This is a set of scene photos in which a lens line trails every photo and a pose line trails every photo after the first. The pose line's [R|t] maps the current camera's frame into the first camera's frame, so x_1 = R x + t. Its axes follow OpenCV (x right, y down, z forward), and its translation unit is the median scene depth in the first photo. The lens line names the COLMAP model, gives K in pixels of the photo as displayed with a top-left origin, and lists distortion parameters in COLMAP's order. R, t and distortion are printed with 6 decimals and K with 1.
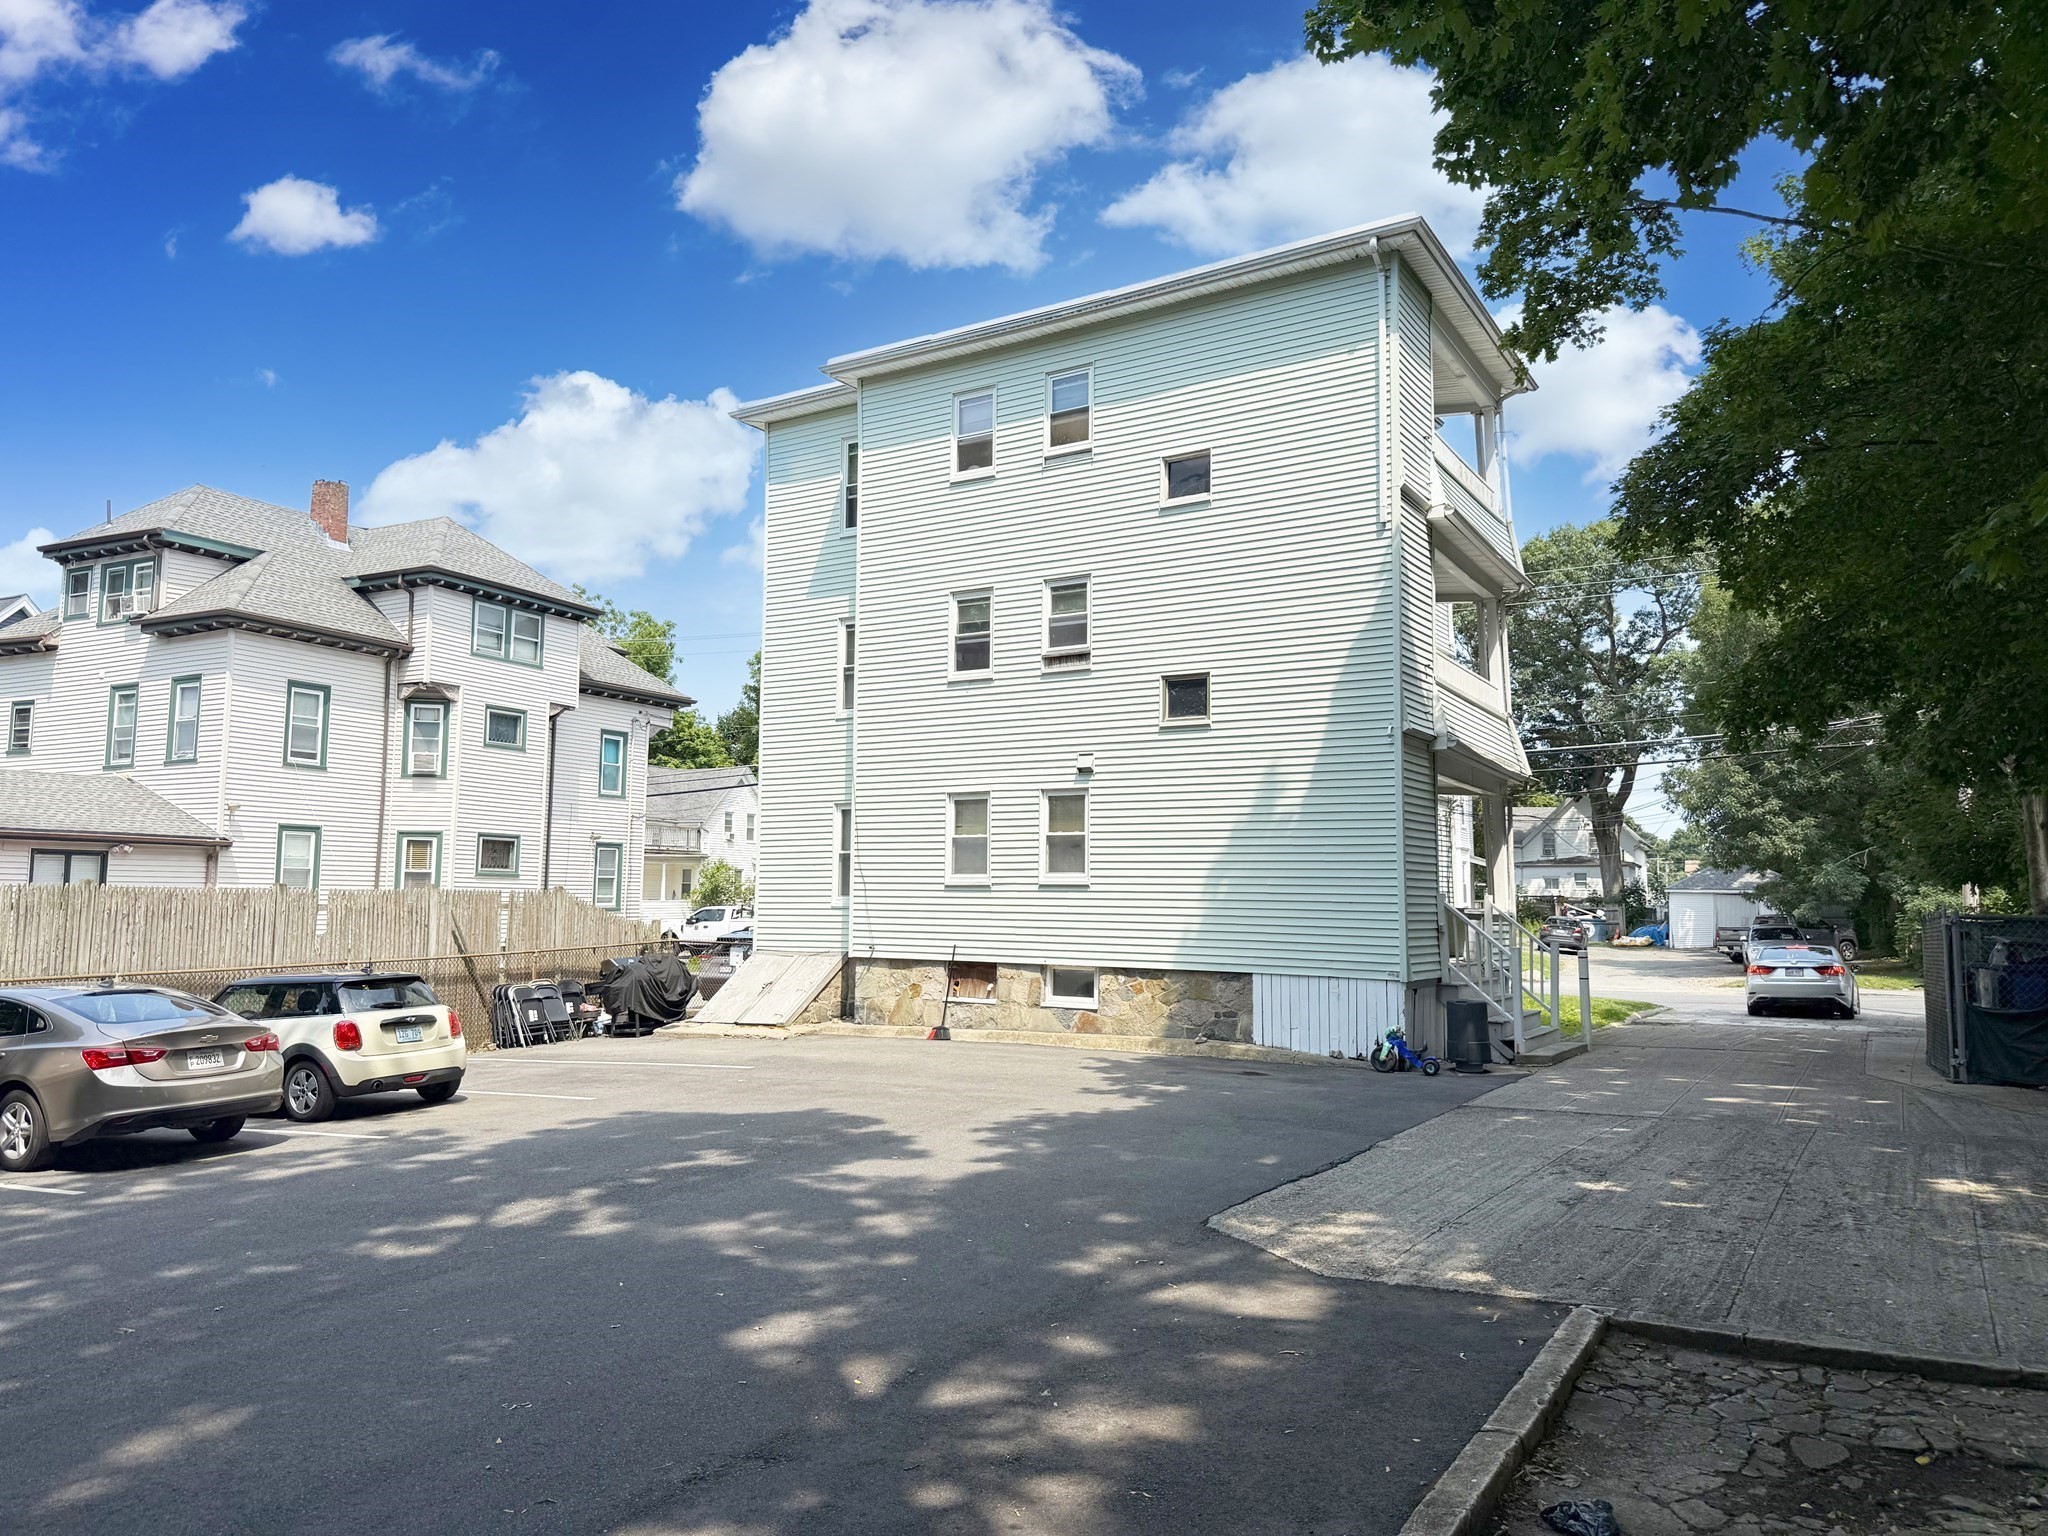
lens RADIAL K [[1440.9, 0, 1036.0], [0, 1440.9, 796.2], [0, 0, 1]] dist [0.050232, -0.075455]
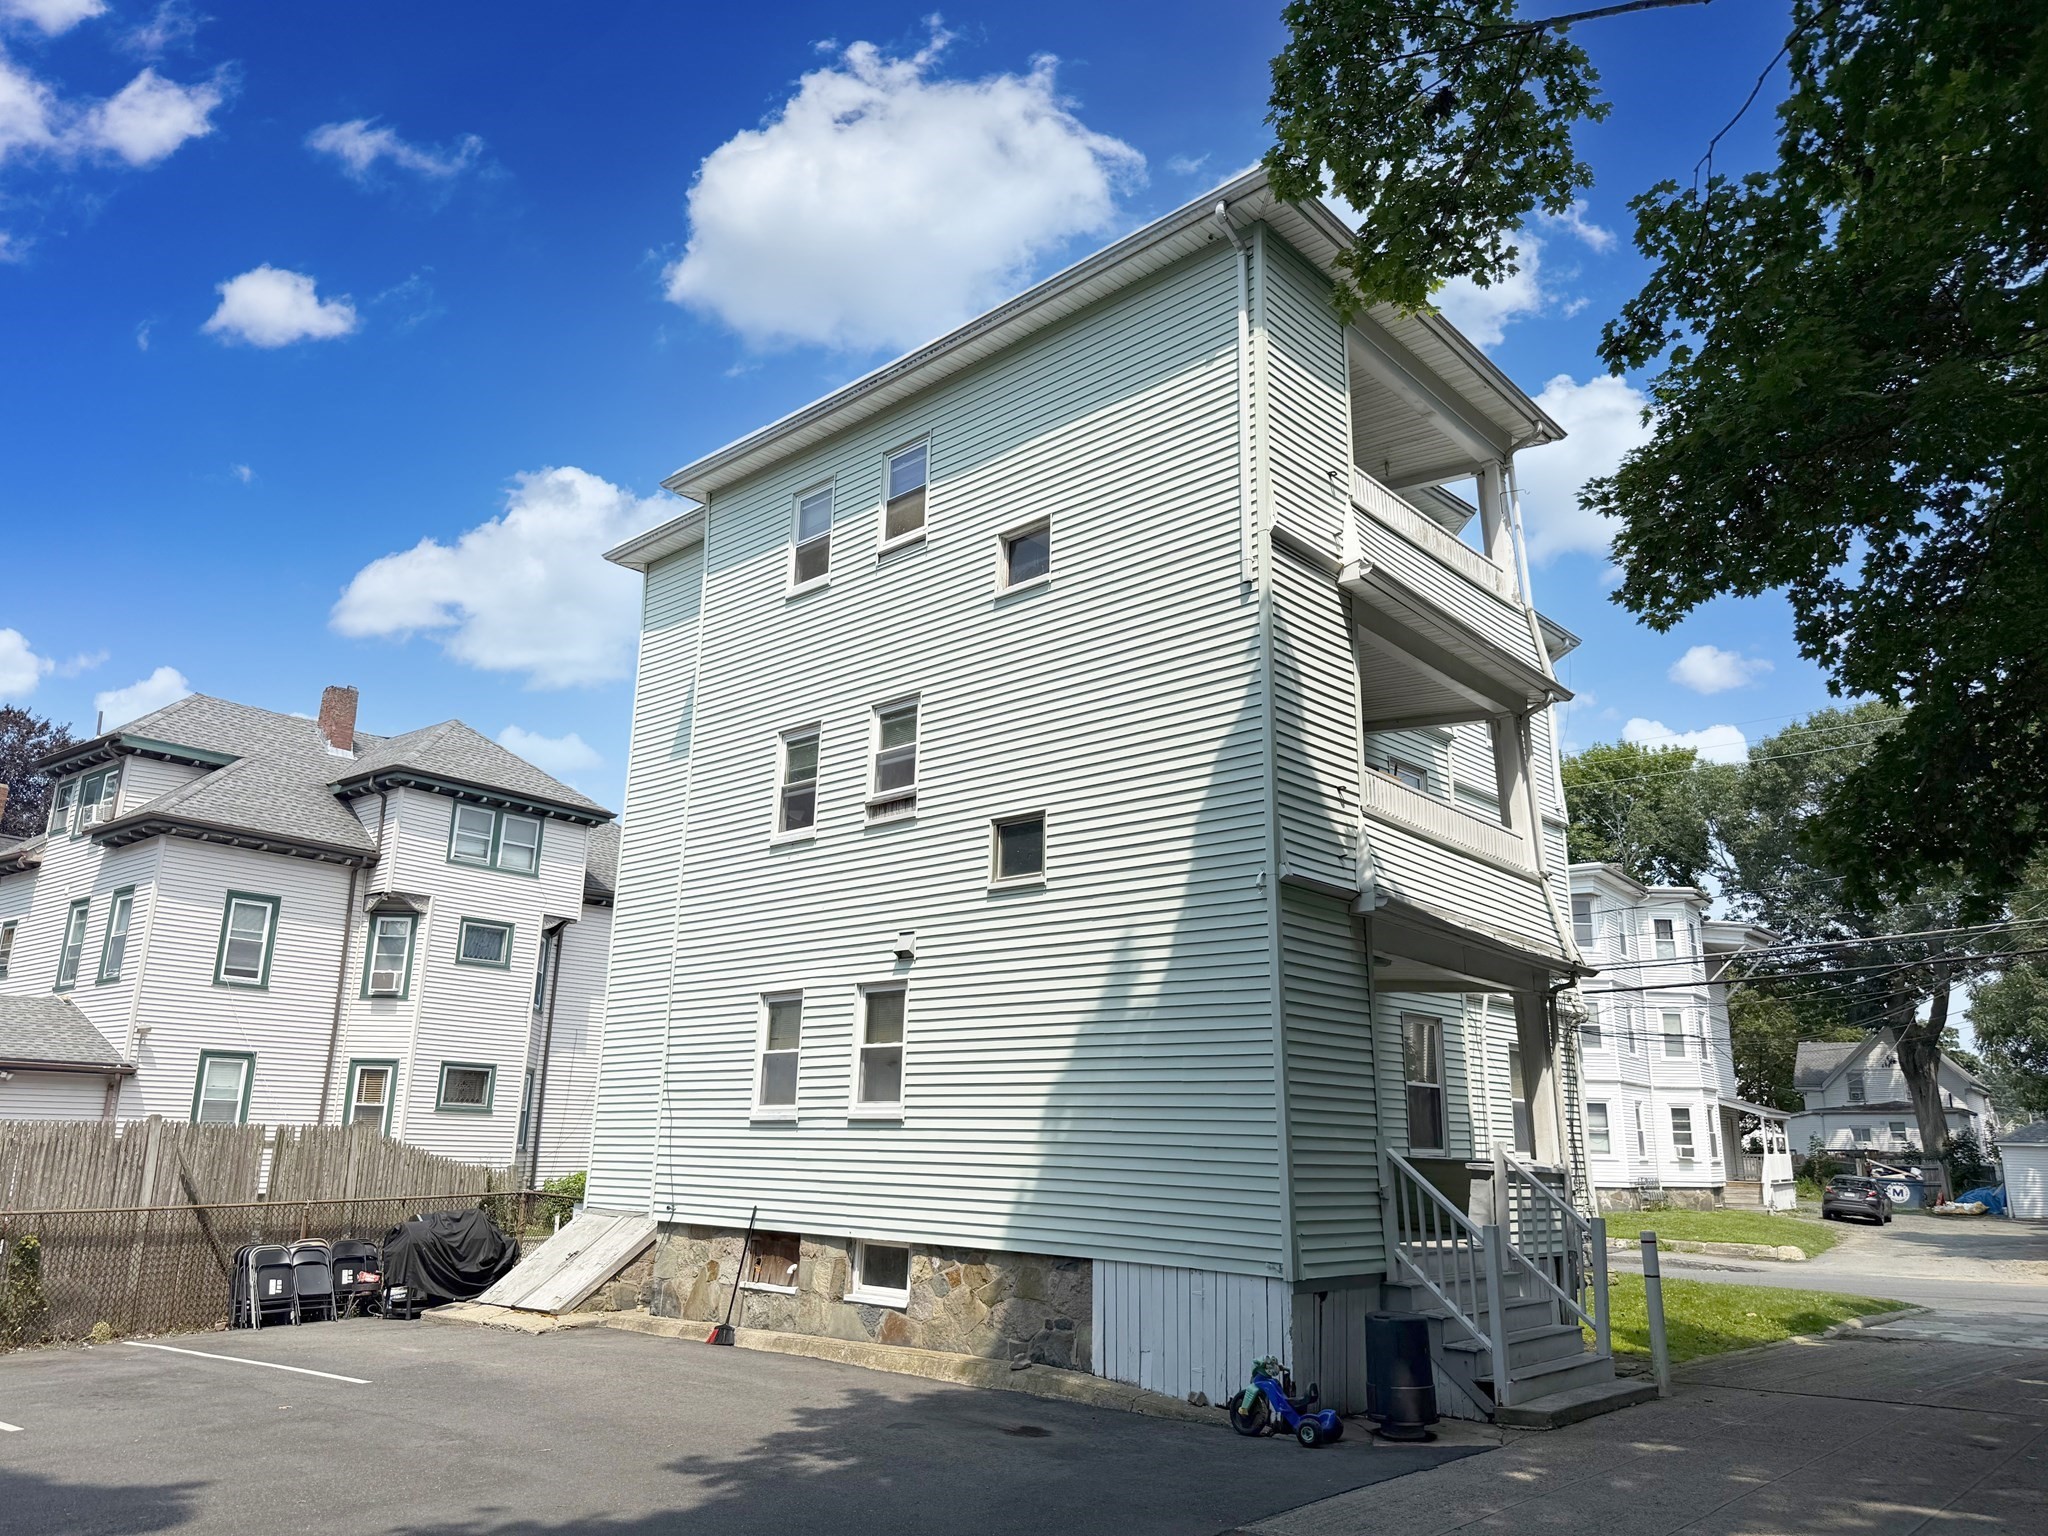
lens RADIAL K [[1440.9, 0, 1029.0], [0, 1440.9, 767.3], [0, 0, 1]] dist [0.050232, -0.075455]
pose [[0.981879, -0.038655, -0.185526, 0.222243], [0.003757, 0.982755, -0.184873, 0.021878], [0.189473, 0.180825, 0.965092, 0.282298]]
